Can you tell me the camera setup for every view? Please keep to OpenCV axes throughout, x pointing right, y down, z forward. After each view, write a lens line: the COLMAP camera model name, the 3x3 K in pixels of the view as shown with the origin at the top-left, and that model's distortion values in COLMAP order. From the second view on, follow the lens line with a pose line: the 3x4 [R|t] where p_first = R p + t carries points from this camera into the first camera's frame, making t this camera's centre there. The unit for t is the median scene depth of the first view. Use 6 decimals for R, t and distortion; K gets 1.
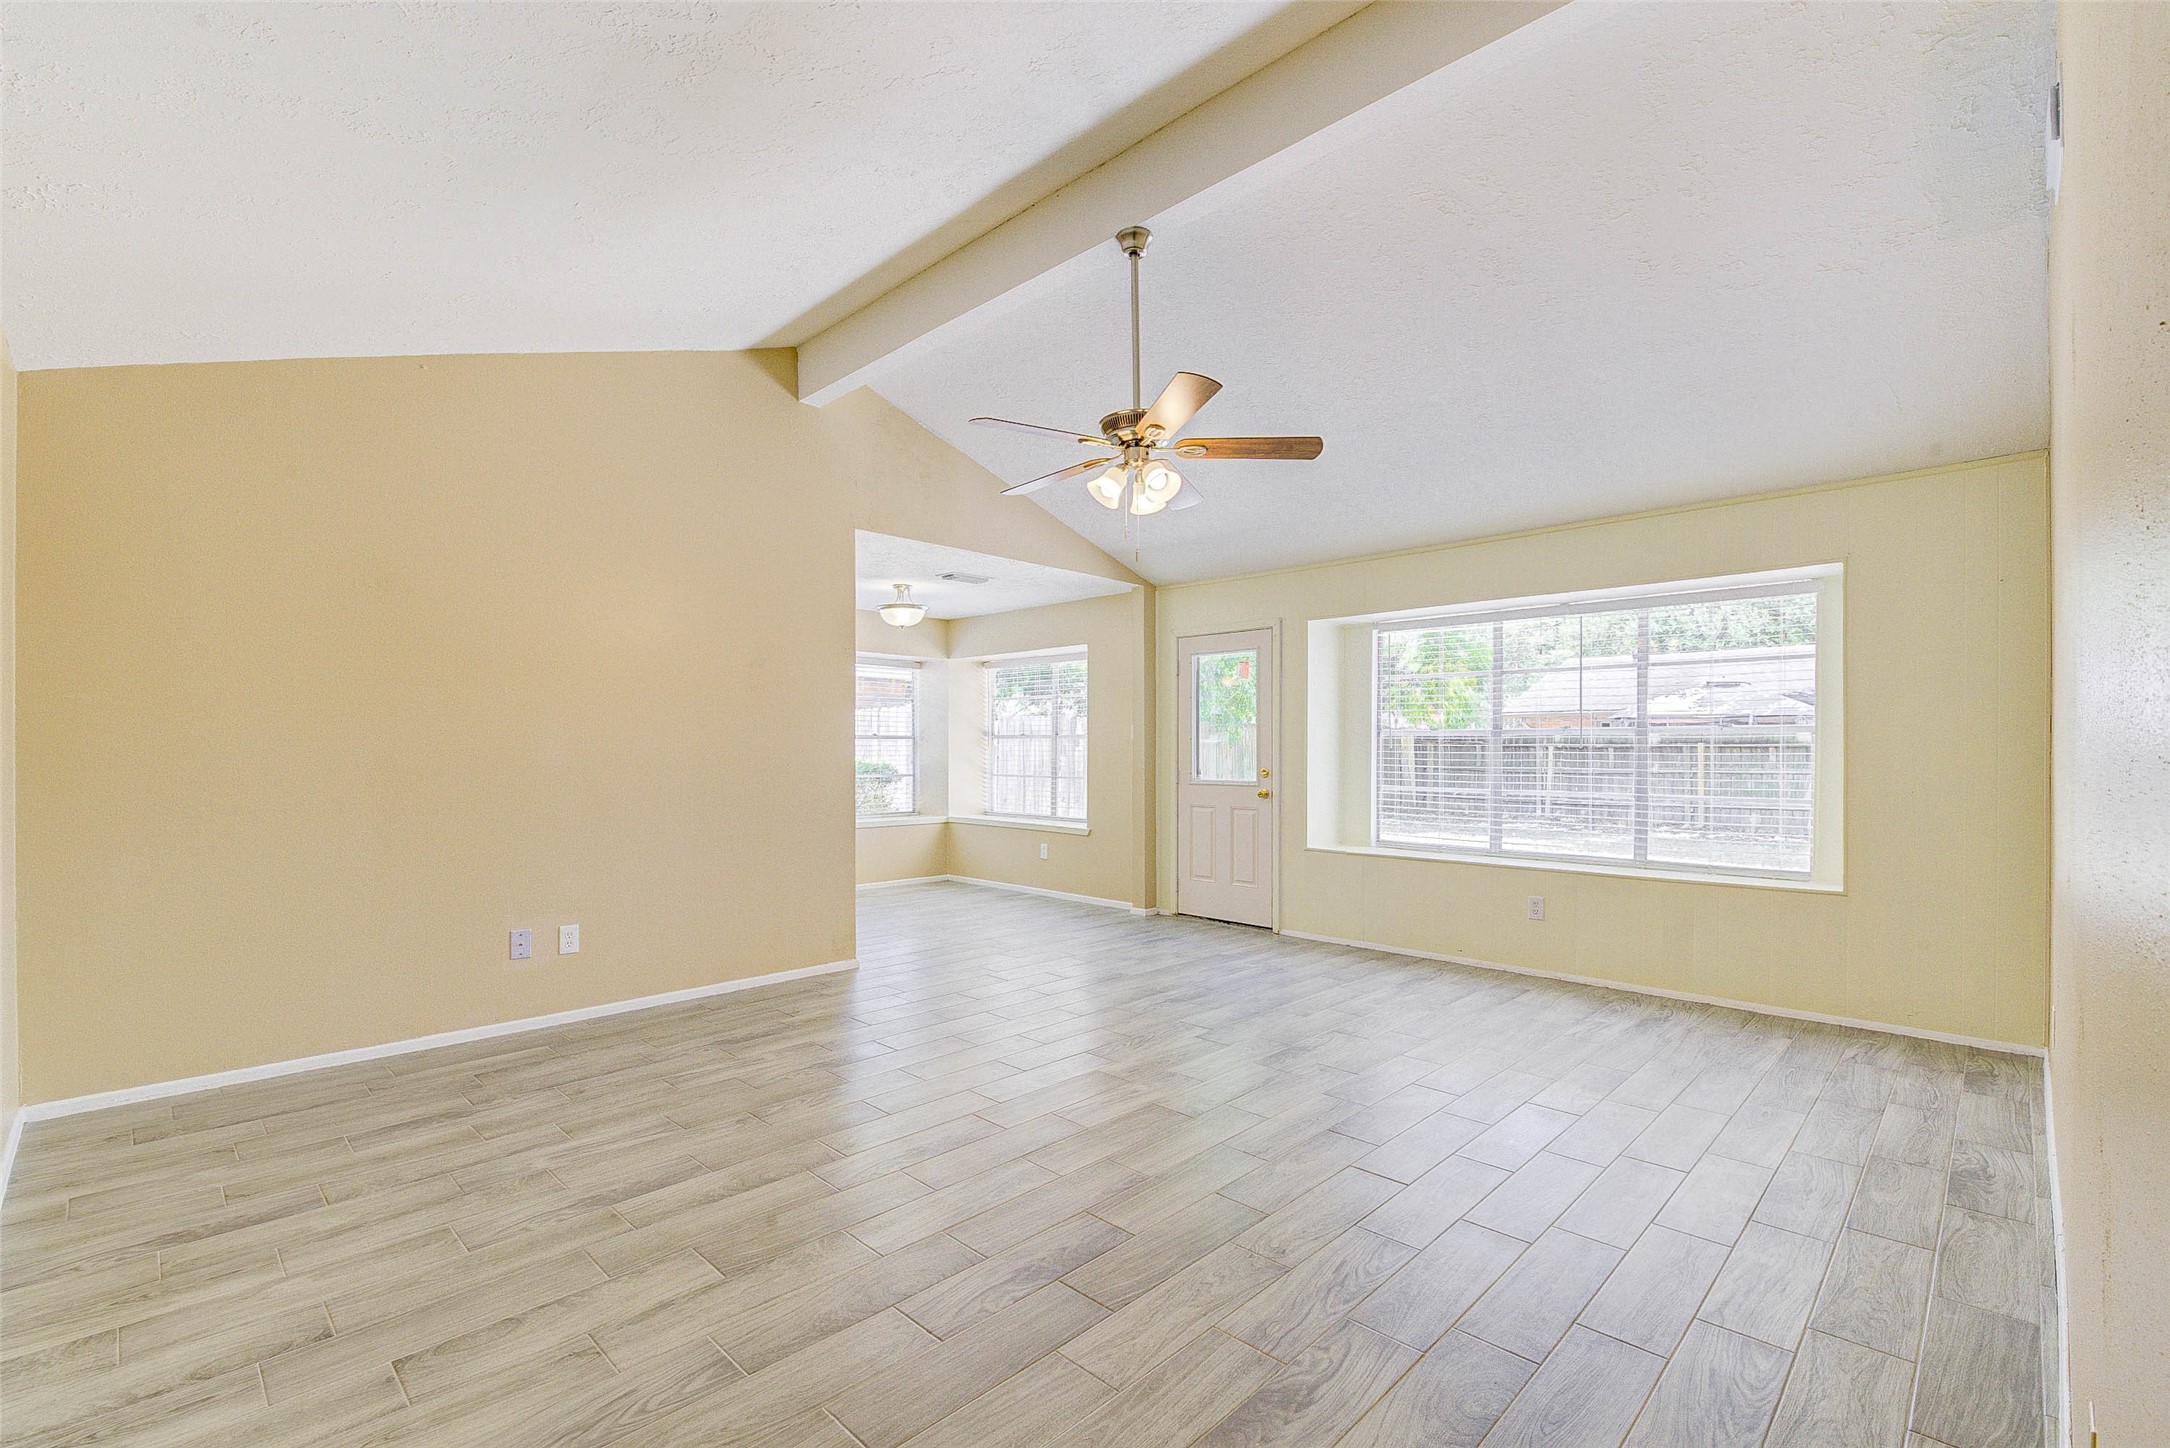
lens RADIAL K [[975.7, 0, 1059.7], [0, 975.7, 719.6], [0, 0, 1]] dist [0.034437, 0.000053]
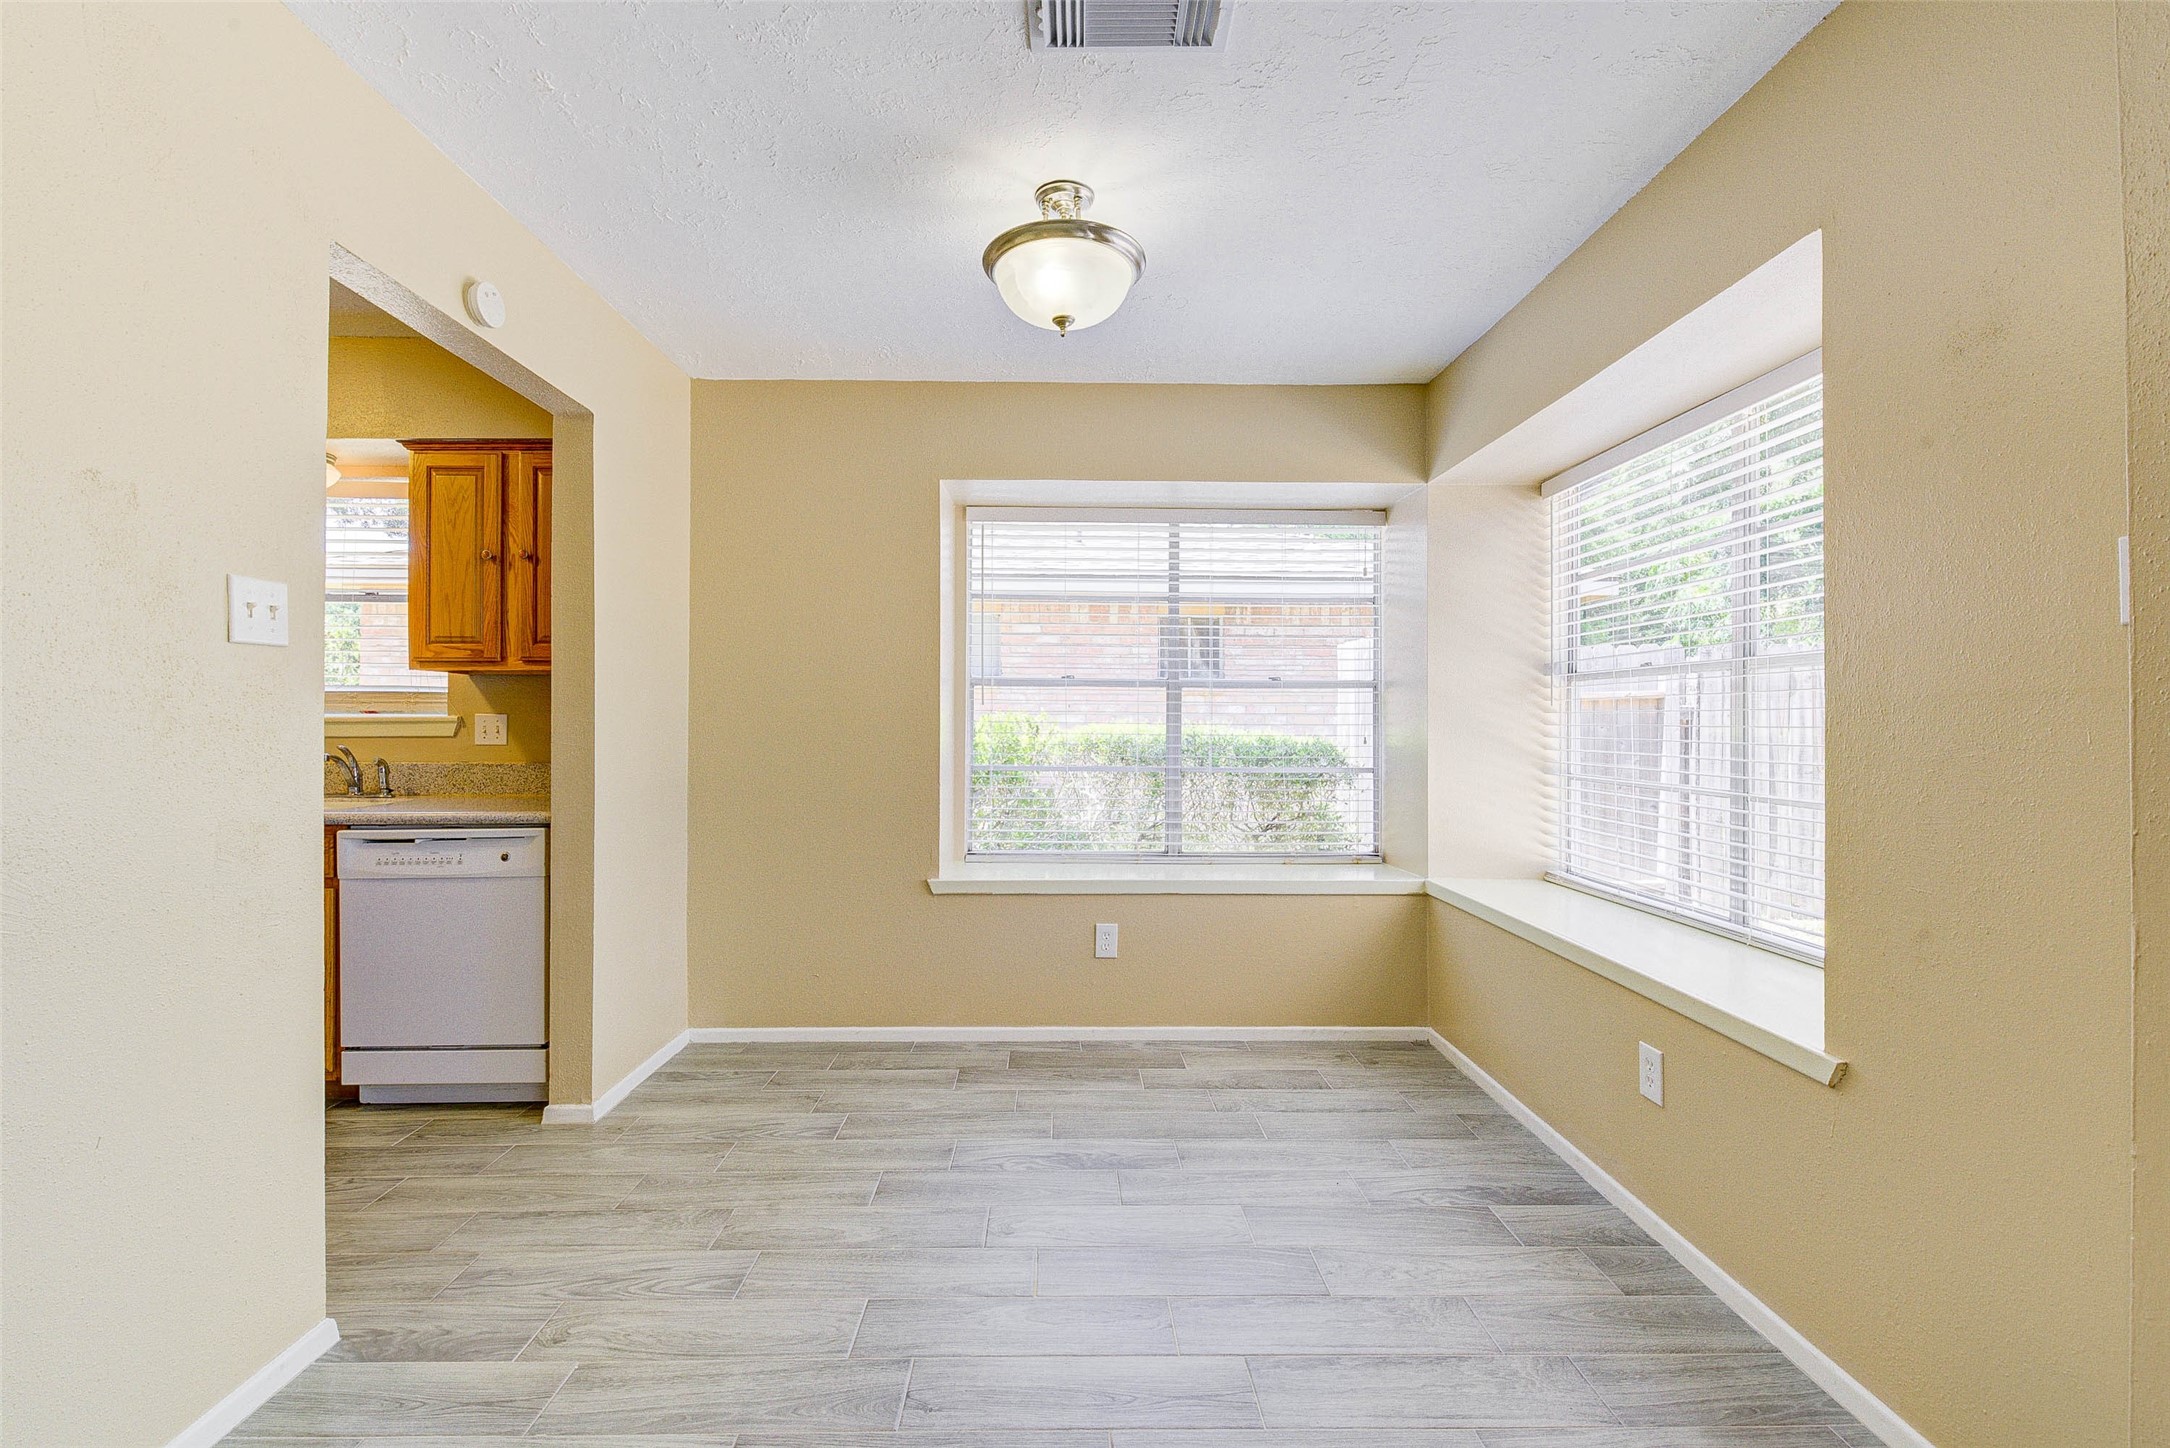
lens RADIAL K [[928.1, 0, 1075.5], [0, 928.1, 717.6], [0, 0, 1]] dist [0.001707, 0.000028]
pose [[0.707523, -0.009079, -0.706632, 0.023728], [0.028585, 0.999467, 0.015780, 0.011226], [0.706112, -0.031364, 0.707405, 0.302782]]
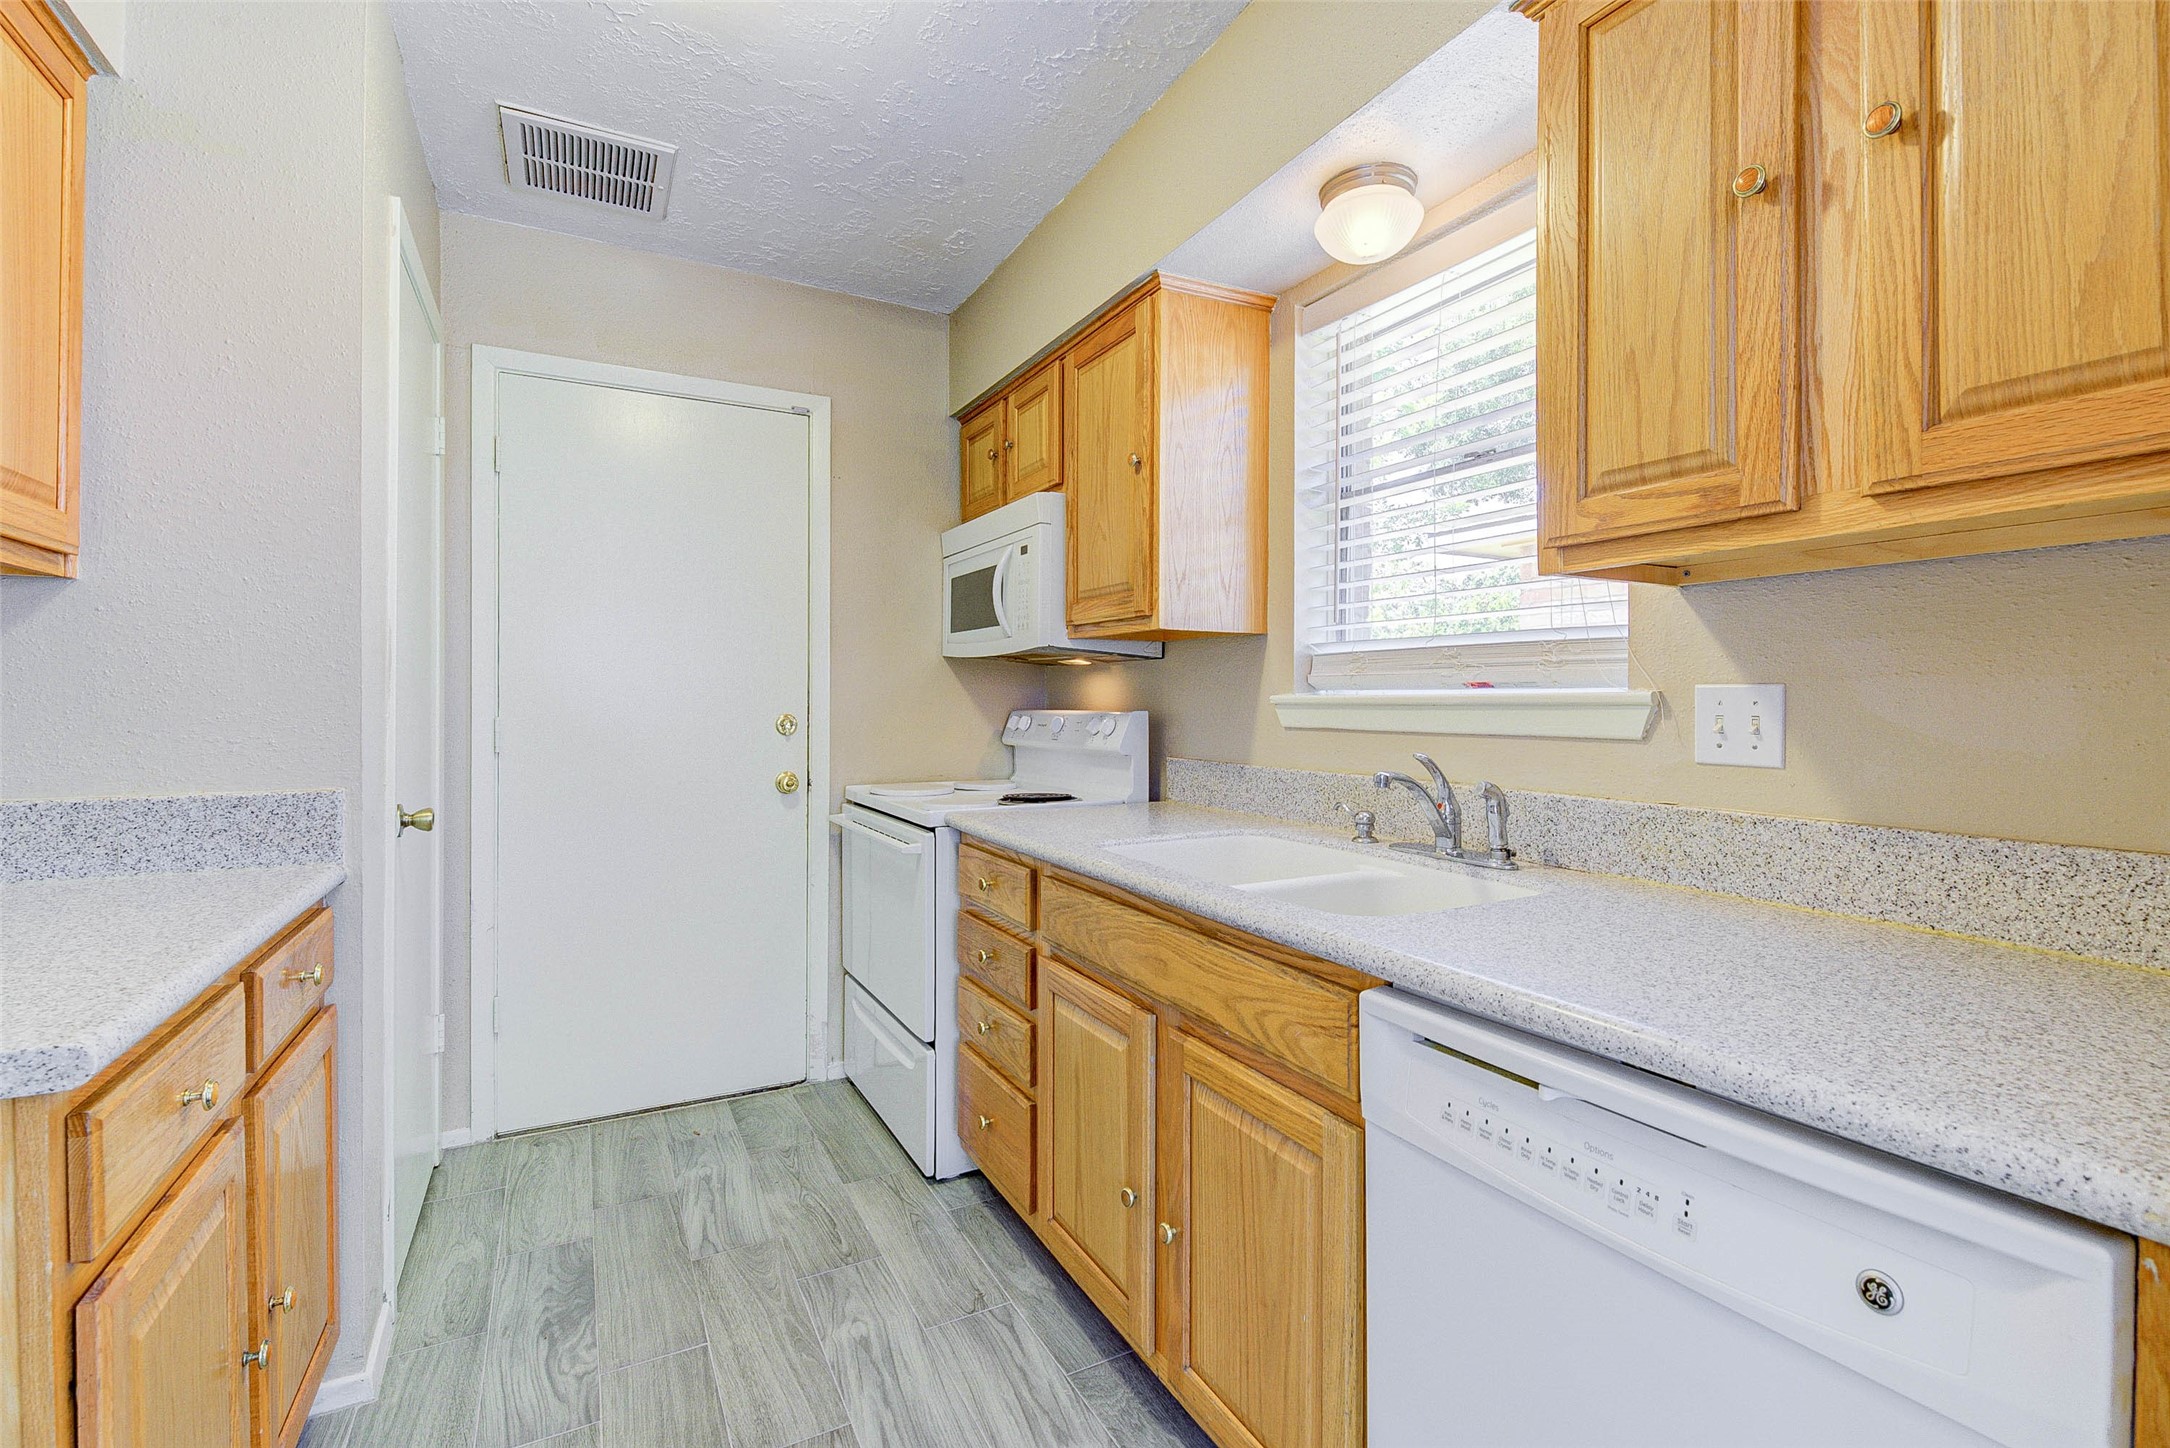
lens RADIAL K [[955.4, 0, 1093.0], [0, 955.4, 711.5], [0, 0, 1]] dist [0.000929, -0.007875]
pose [[-0.300522, -0.000106, -0.953775, -0.100720], [0.031521, 0.999453, -0.010043, 0.011361], [0.953254, -0.033082, -0.300354, 0.325691]]
